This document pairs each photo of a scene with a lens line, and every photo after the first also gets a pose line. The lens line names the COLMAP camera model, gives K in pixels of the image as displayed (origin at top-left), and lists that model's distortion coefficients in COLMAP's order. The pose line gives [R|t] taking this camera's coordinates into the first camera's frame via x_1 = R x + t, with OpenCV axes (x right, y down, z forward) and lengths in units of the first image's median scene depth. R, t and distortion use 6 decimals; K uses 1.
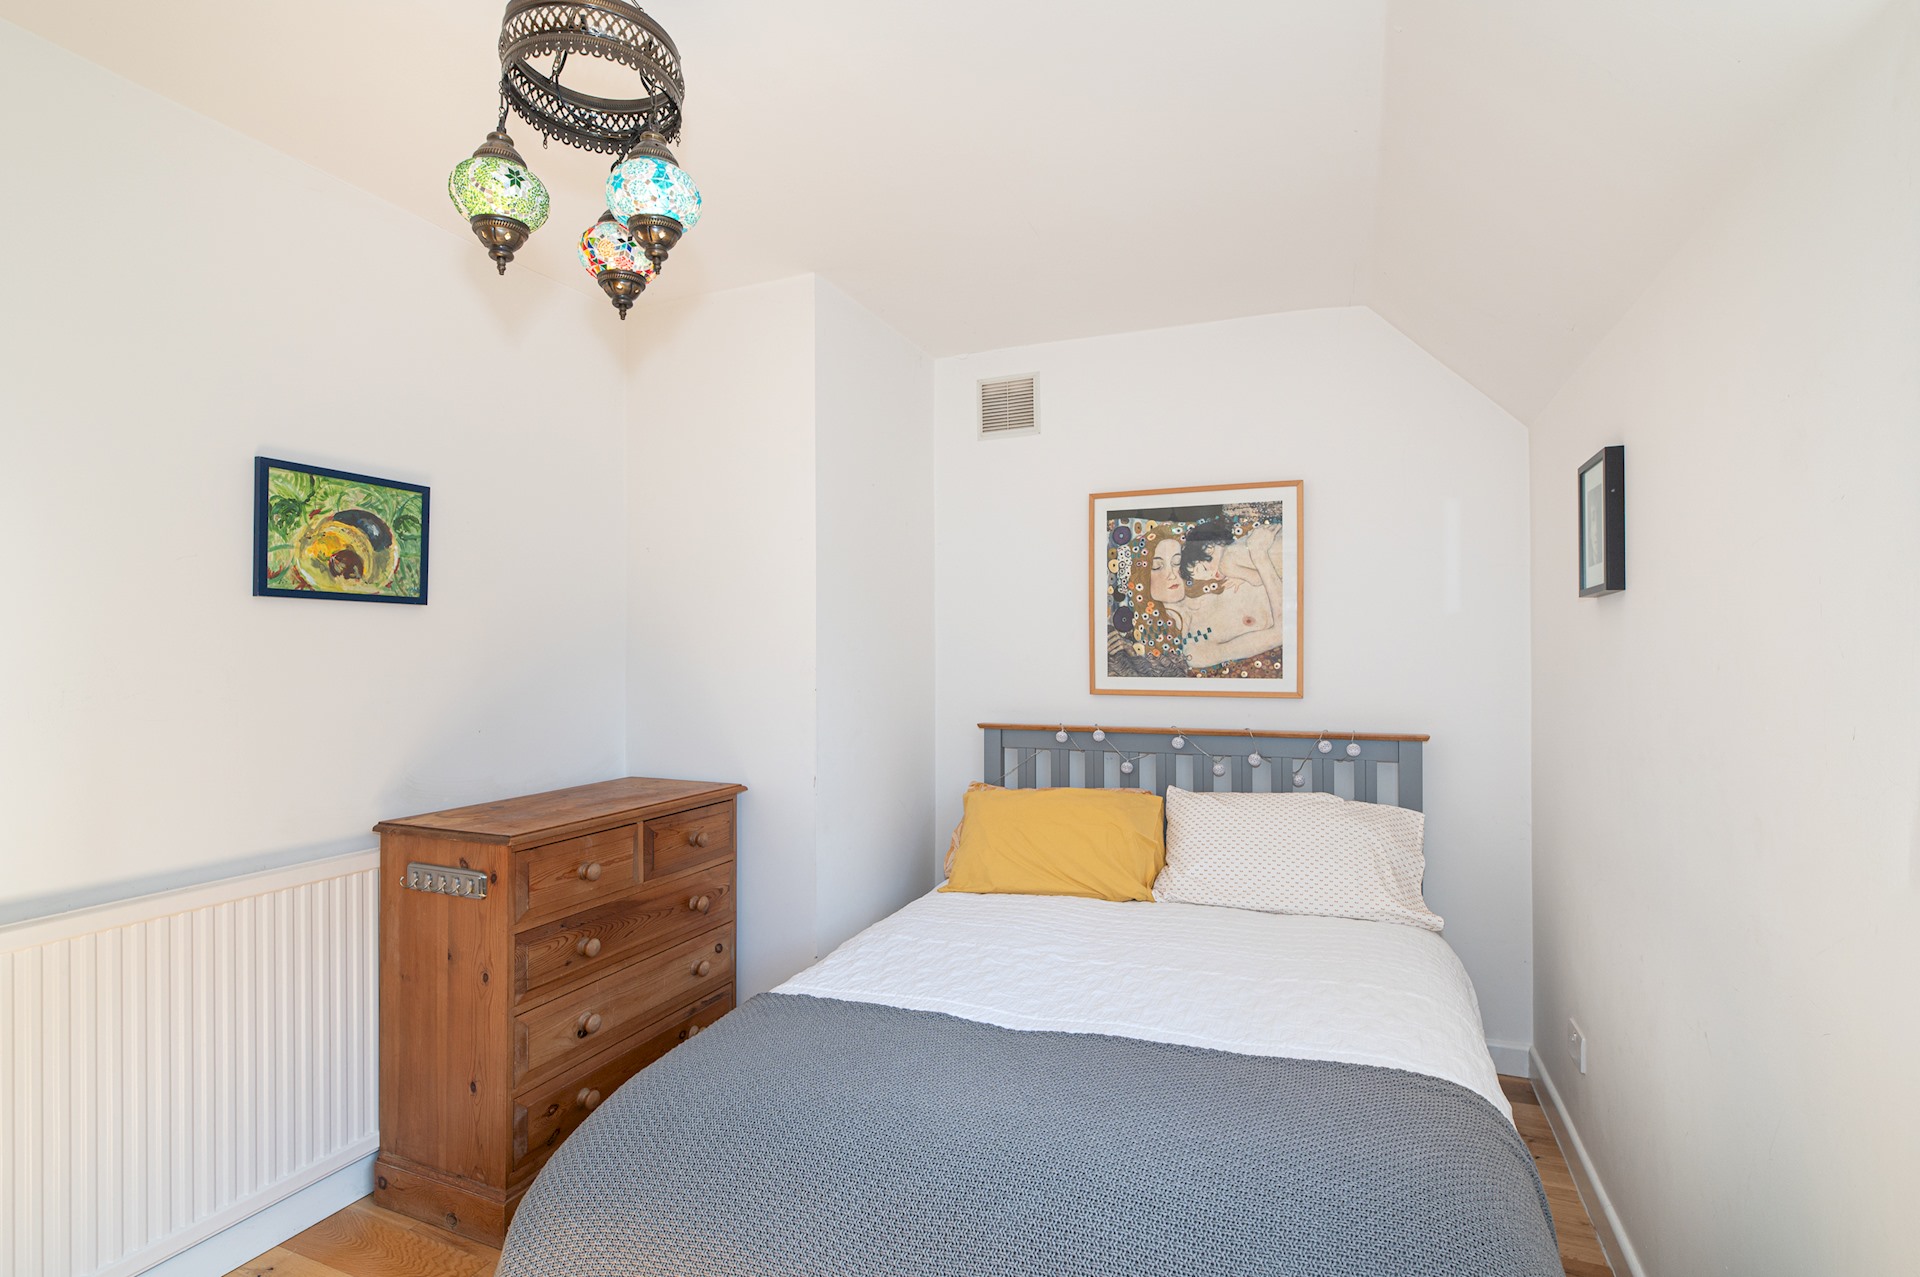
lens RADIAL K [[925.6, 0, 963.8], [0, 925.6, 643.0], [0, 0, 1]] dist [-0.001493, -0.000159]
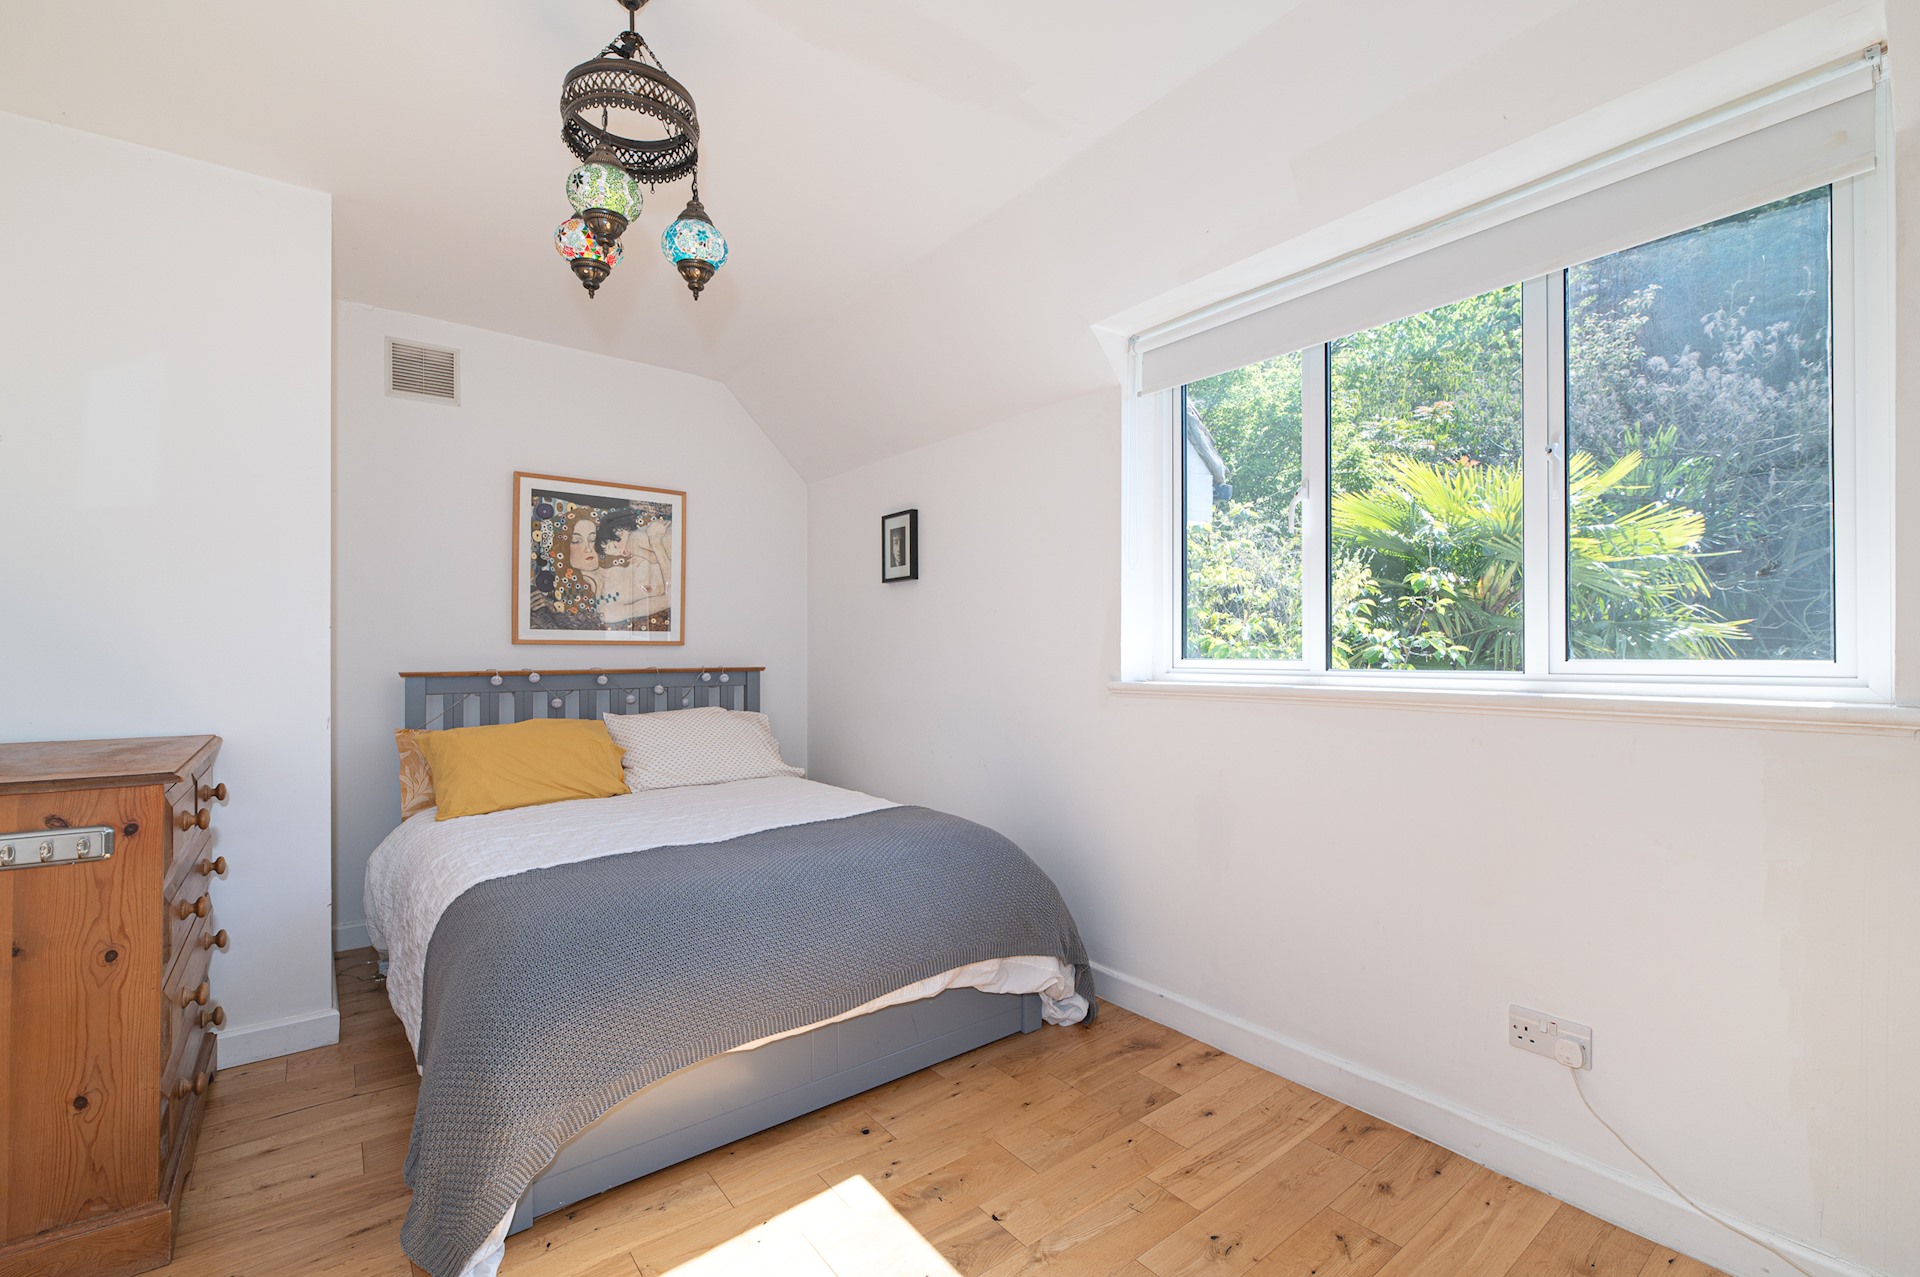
lens RADIAL K [[841.9, 0, 956.8], [0, 841.9, 644.5], [0, 0, 1]] dist [0.000765, -0.000500]
pose [[0.489099, 0.009415, 0.872178, -0.694656], [-0.009448, 0.999940, -0.005496, 0.076662], [-0.872177, -0.005552, 0.489158, 0.001951]]
